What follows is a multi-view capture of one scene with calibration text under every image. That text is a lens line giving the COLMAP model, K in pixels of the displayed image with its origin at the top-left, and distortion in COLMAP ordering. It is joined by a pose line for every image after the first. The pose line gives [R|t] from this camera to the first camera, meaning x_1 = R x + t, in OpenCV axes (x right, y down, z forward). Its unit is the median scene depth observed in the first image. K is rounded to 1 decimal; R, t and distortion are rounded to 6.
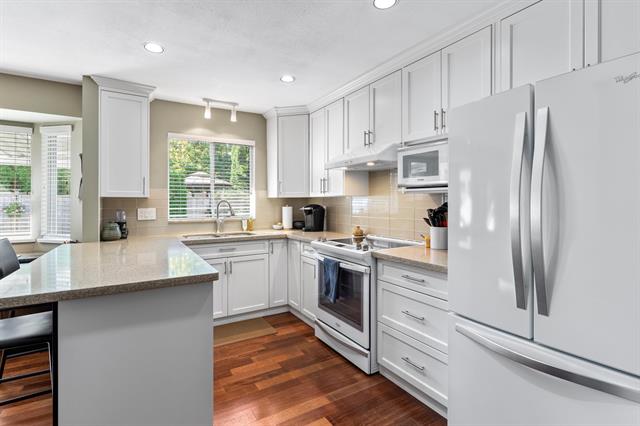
lens RADIAL K [[305.6, 0, 316.6], [0, 305.6, 202.7], [0, 0, 1]] dist [0.000649, 0.000282]
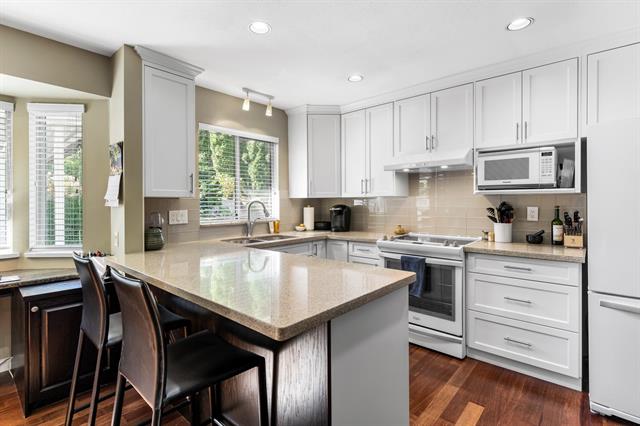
lens RADIAL K [[305.6, 0, 318.4], [0, 305.6, 205.4], [0, 0, 1]] dist [0.000649, 0.000282]
pose [[0.954844, -0.006040, 0.297047, -0.447992], [0.004569, 0.999974, 0.005645, 0.001633], [-0.297073, -0.004033, 0.954846, 0.074329]]
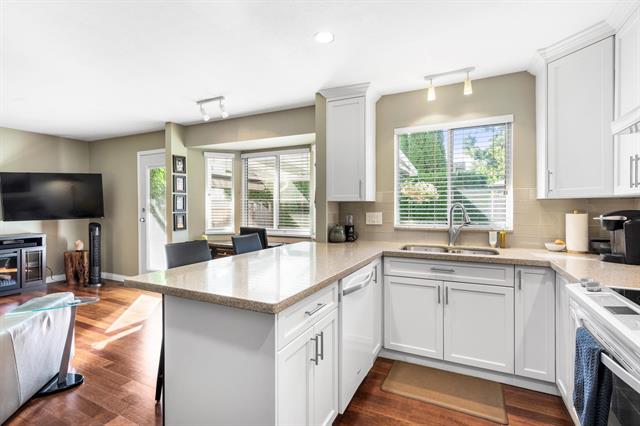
lens RADIAL K [[305.6, 0, 316.2], [0, 305.6, 208.6], [0, 0, 1]] dist [0.000649, 0.000282]
pose [[0.534587, 0.006250, -0.845090, 0.164378], [0.000375, 0.999971, 0.007633, -0.001343], [0.845113, -0.004398, 0.534569, 0.340924]]
